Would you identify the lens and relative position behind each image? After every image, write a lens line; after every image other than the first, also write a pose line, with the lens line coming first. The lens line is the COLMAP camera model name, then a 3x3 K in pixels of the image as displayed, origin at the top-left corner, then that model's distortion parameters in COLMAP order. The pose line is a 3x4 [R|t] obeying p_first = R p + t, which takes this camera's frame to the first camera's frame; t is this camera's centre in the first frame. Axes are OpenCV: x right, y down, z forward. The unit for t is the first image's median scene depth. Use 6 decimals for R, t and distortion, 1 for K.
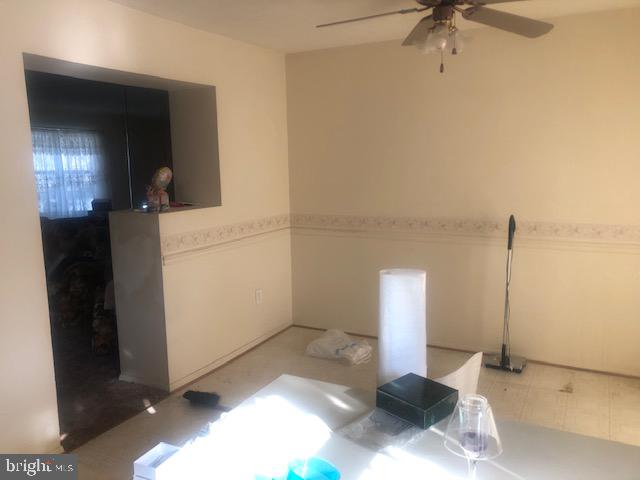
lens RADIAL K [[520.2, 0, 319.7], [0, 520.2, 239.8], [0, 0, 1]] dist [0.018110, -0.000644]
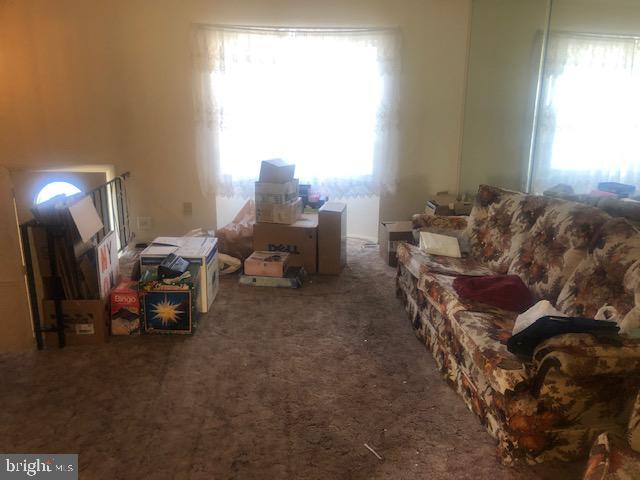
lens RADIAL K [[520.2, 0, 320.8], [0, 520.2, 238.2], [0, 0, 1]] dist [0.018110, -0.000644]
pose [[0.537483, 0.228018, -0.811862, -0.254714], [-0.137268, 0.973566, 0.182557, -0.078129], [0.832027, 0.013321, 0.554575, 0.607041]]
